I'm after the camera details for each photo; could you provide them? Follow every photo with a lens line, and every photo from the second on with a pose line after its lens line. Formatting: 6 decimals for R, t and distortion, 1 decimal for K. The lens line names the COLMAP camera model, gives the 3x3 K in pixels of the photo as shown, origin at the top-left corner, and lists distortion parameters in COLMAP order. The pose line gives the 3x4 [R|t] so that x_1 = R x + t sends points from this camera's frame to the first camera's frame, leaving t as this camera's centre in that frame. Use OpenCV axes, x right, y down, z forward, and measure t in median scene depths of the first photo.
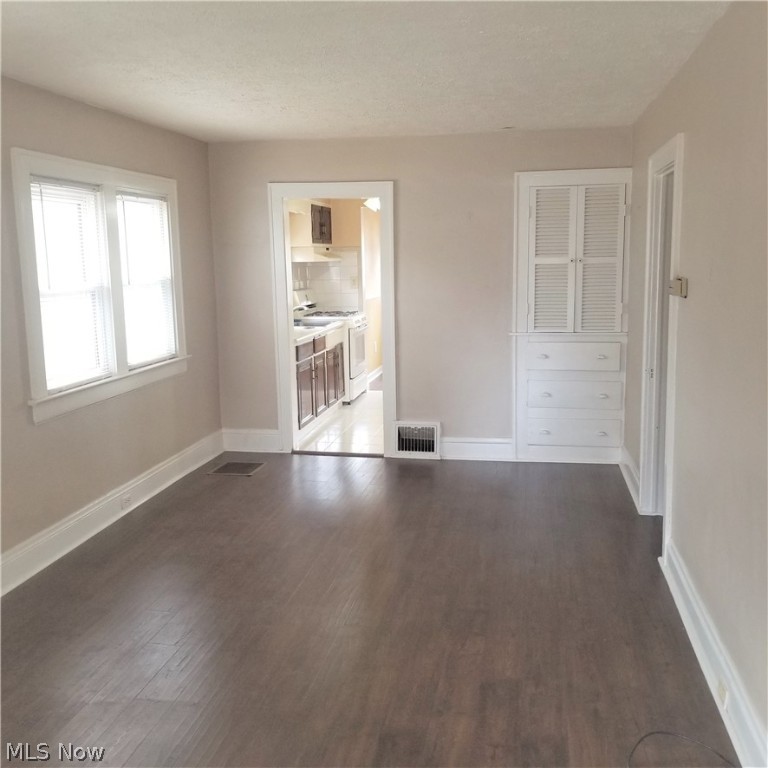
lens RADIAL K [[793.2, 0, 420.4], [0, 793.2, 388.1], [0, 0, 1]] dist [0.105904, -0.189235]
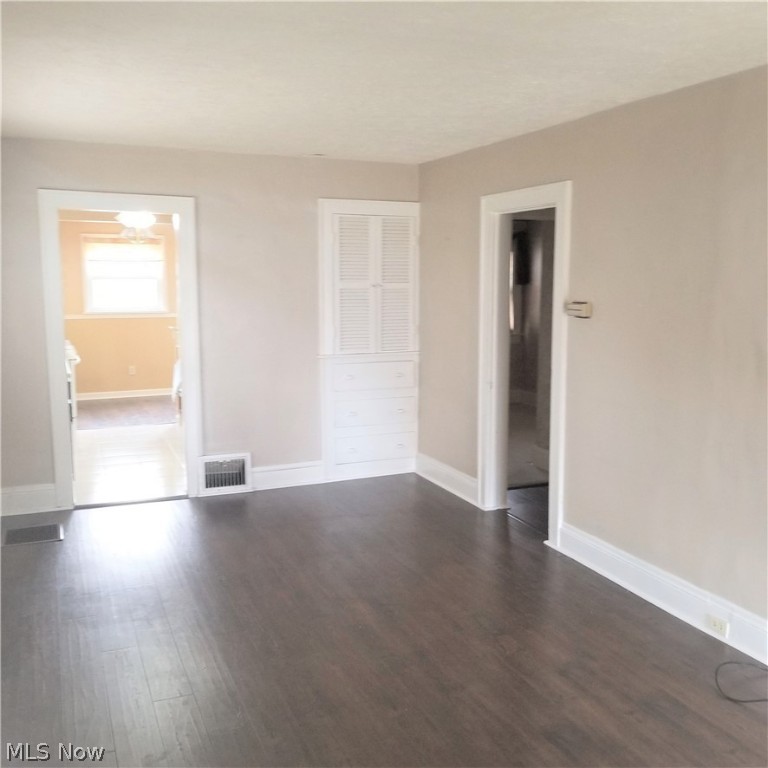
lens RADIAL K [[793.2, 0, 420.4], [0, 793.2, 388.1], [0, 0, 1]] dist [0.105904, -0.189235]
pose [[0.831955, -0.062241, 0.551341, -0.341490], [0.078777, 0.996872, -0.006334, -0.012244], [-0.549222, 0.048703, 0.834256, 0.089562]]
